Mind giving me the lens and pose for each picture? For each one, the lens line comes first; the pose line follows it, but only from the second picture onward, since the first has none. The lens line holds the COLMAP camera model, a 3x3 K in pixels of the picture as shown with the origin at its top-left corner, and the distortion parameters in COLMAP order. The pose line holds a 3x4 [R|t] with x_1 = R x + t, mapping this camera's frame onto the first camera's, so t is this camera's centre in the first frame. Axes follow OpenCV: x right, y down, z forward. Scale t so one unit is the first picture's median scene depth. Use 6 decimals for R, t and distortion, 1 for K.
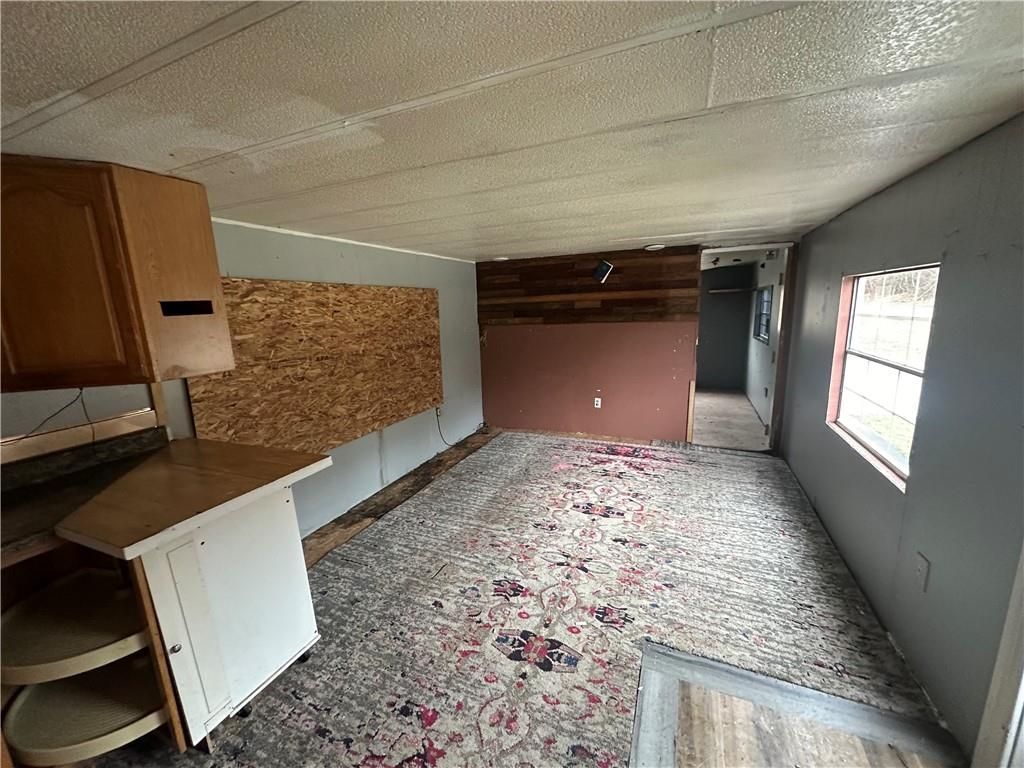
lens RADIAL K [[407.6, 0, 512.0], [0, 407.6, 384.0], [0, 0, 1]] dist [-0.001404, 0.000794]
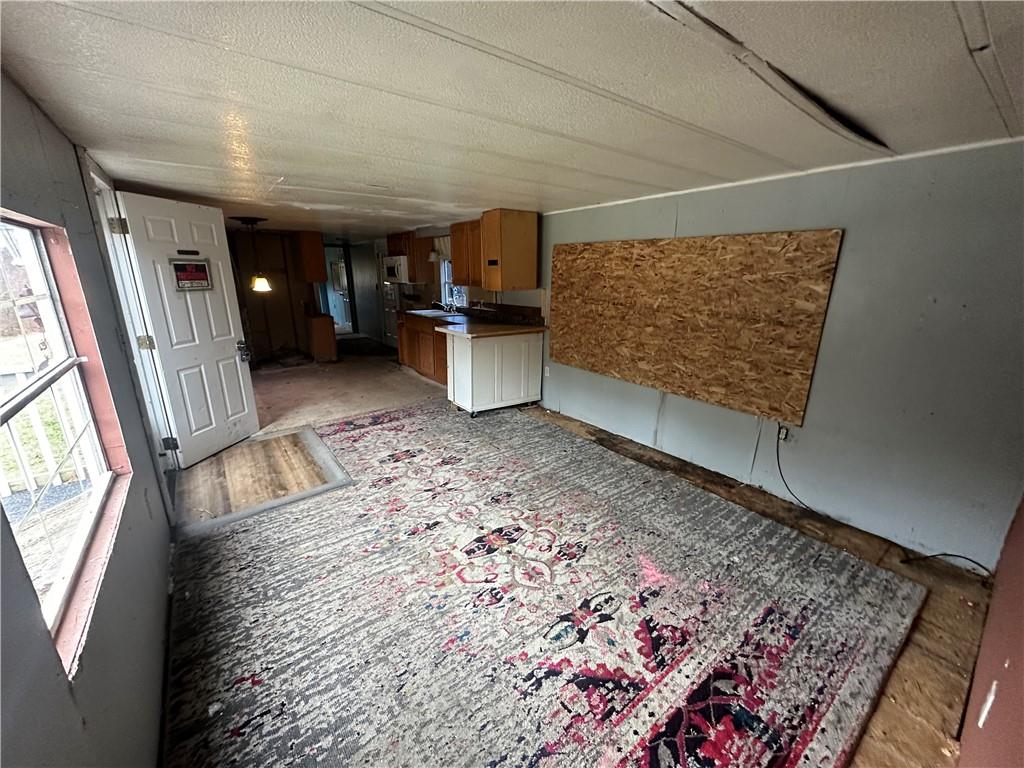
lens RADIAL K [[407.6, 0, 512.0], [0, 407.6, 384.0], [0, 0, 1]] dist [-0.001404, 0.000794]
pose [[-0.497725, 0.265717, -0.825630, 0.713681], [-0.148698, 0.911680, 0.383052, -0.243432], [0.854493, 0.313424, -0.414254, 1.193783]]
